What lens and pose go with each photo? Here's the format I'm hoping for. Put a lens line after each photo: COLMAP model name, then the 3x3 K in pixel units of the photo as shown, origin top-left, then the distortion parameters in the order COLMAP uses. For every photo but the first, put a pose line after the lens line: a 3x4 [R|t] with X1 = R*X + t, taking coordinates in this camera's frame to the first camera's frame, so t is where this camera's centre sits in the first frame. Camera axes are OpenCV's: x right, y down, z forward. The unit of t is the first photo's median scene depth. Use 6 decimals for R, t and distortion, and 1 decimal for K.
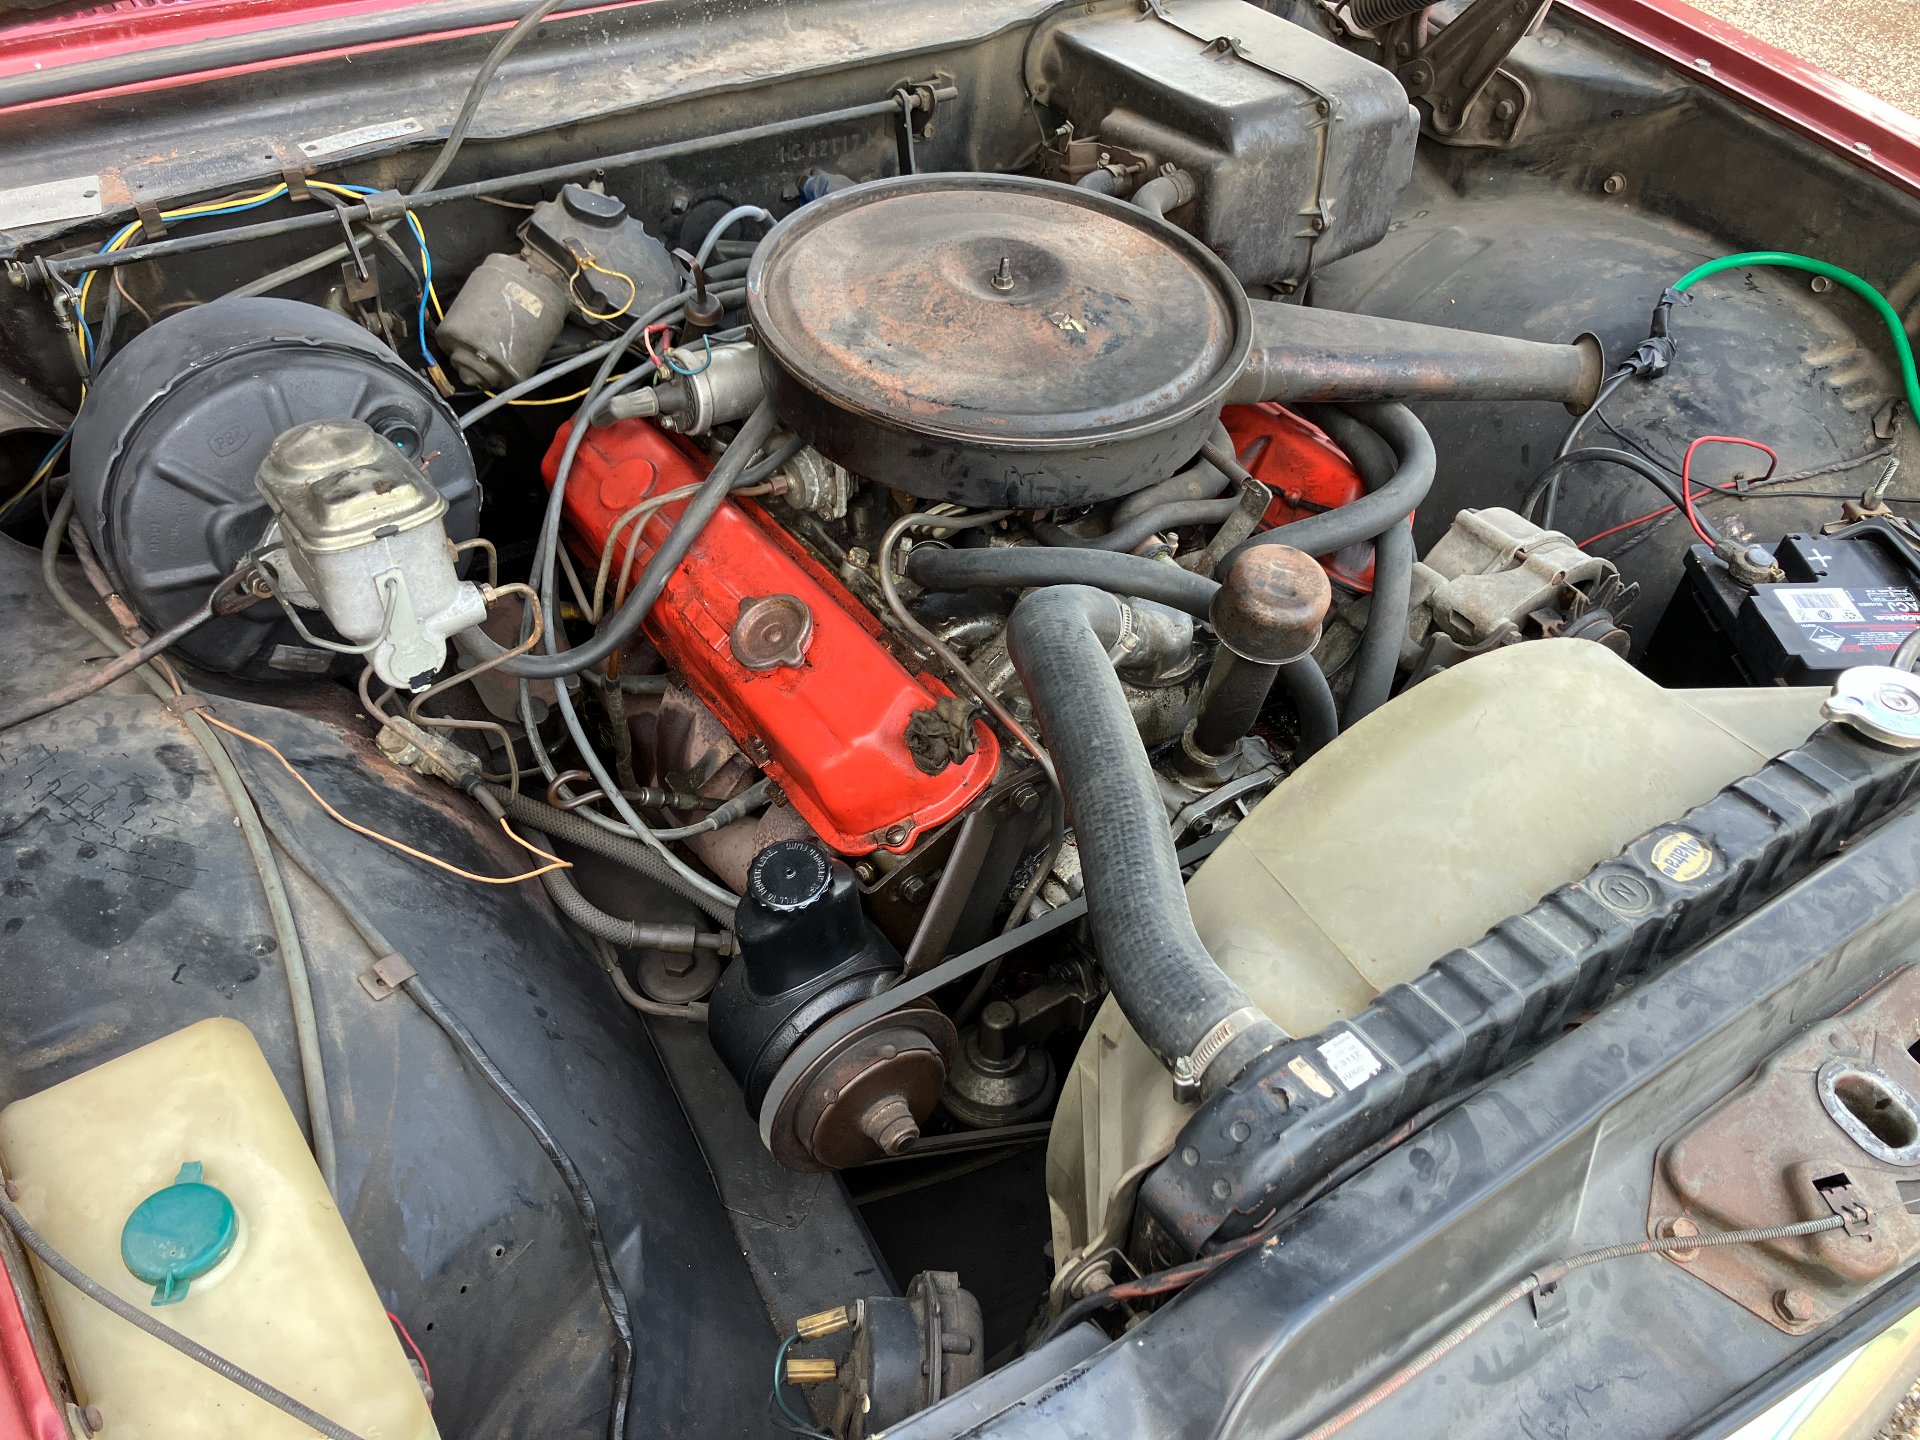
lens RADIAL K [[1591.5, 0, 958.7], [0, 1591.5, 716.5], [0, 0, 1]] dist [0.003851, 0.015029]
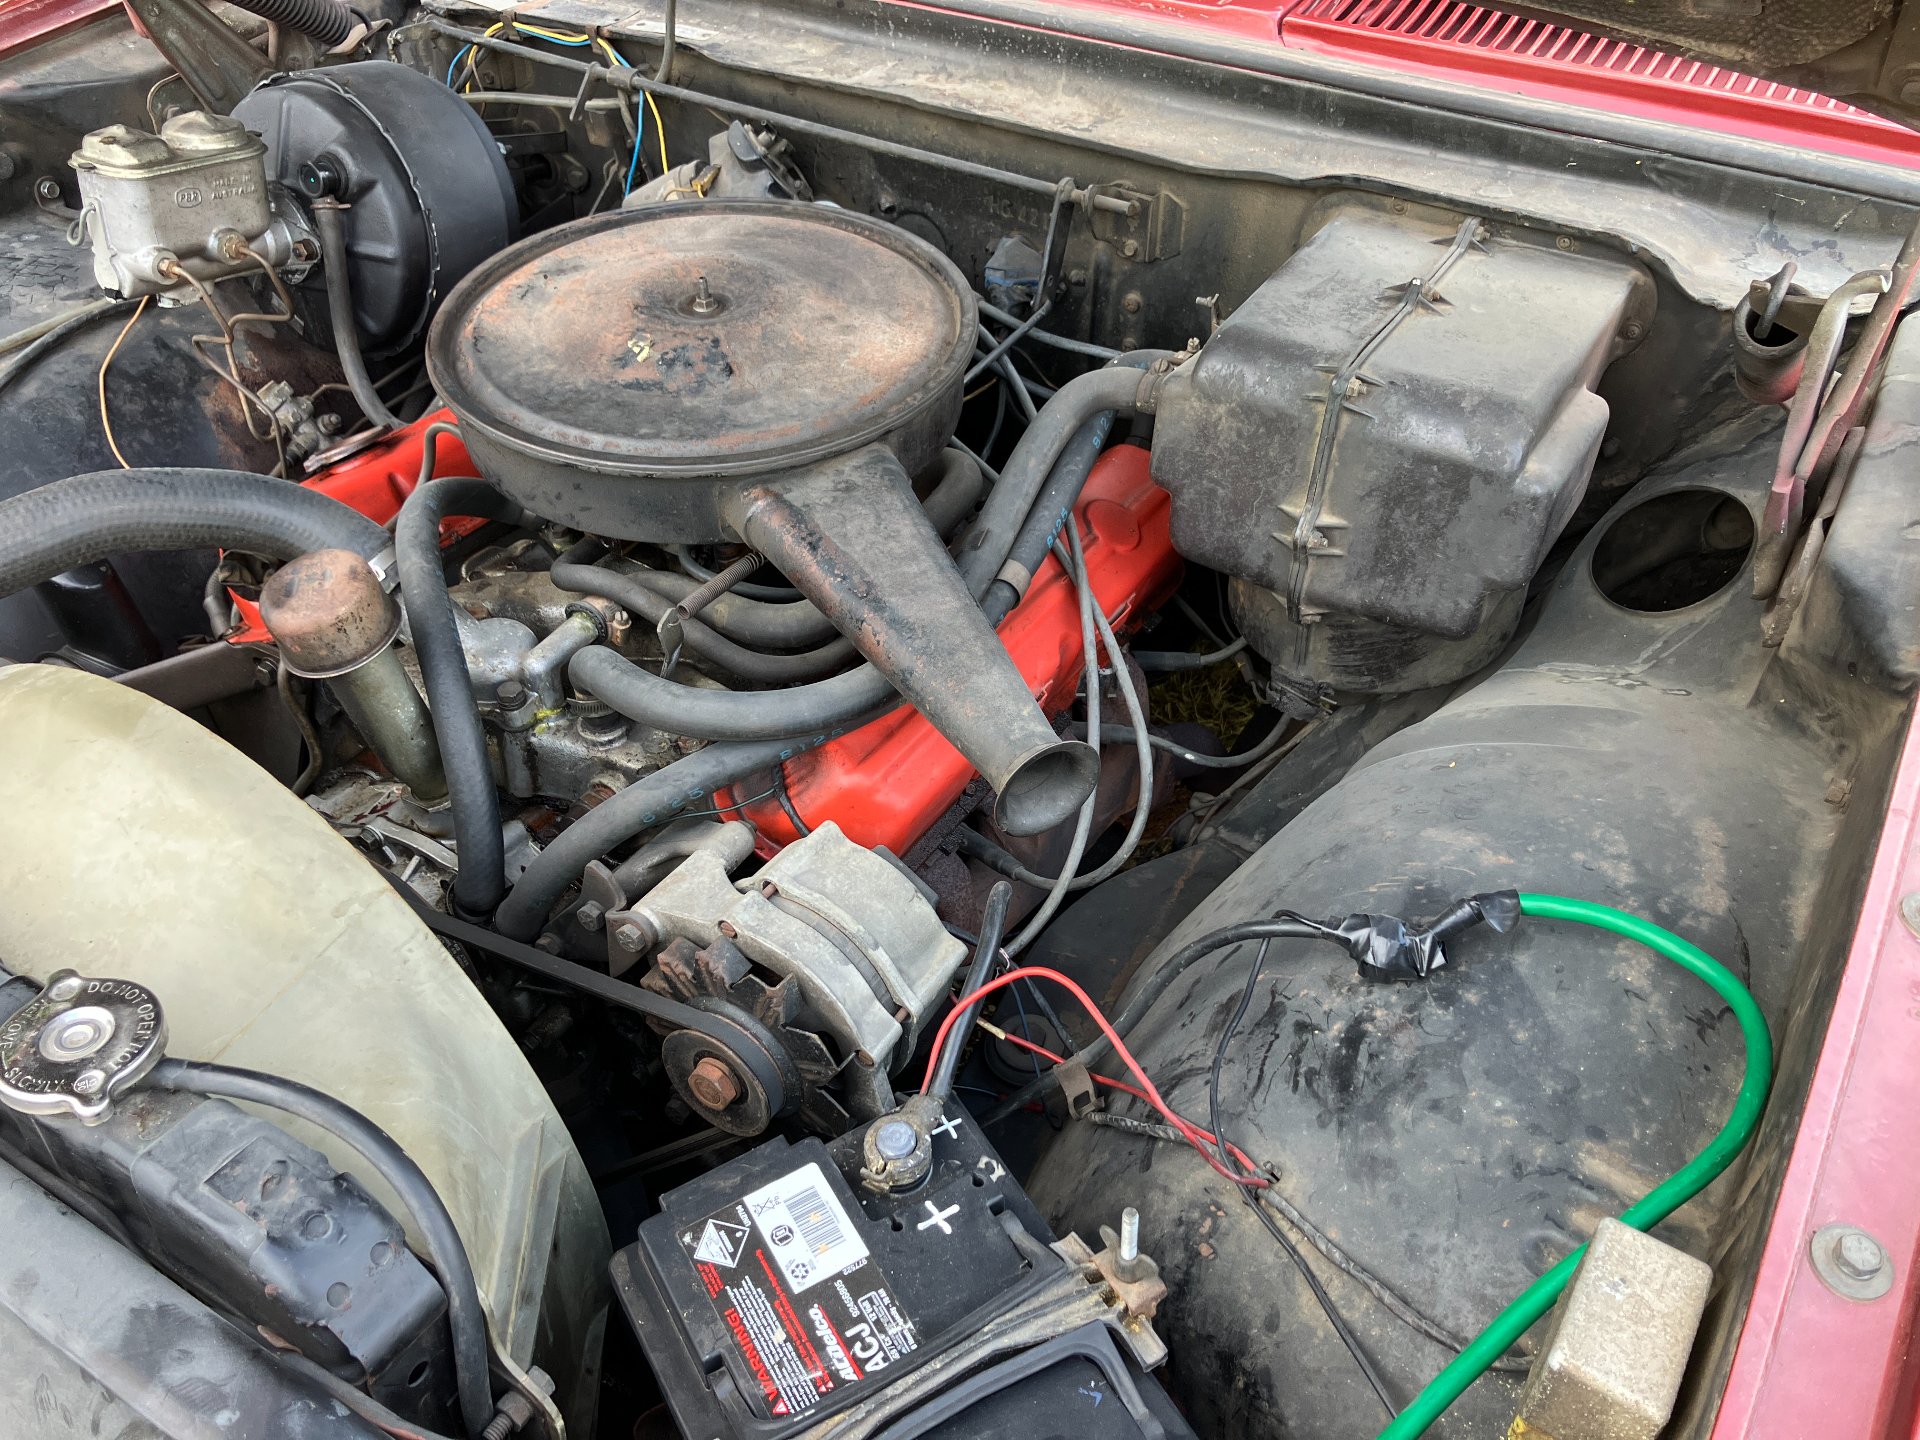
lens RADIAL K [[1591.5, 0, 958.2], [0, 1591.5, 723.9], [0, 0, 1]] dist [0.003851, 0.015029]
pose [[0.417554, 0.551284, -0.722312, 0.886973], [-0.614786, 0.756754, 0.222176, -0.380857], [0.669094, 0.351297, 0.654907, 0.568539]]
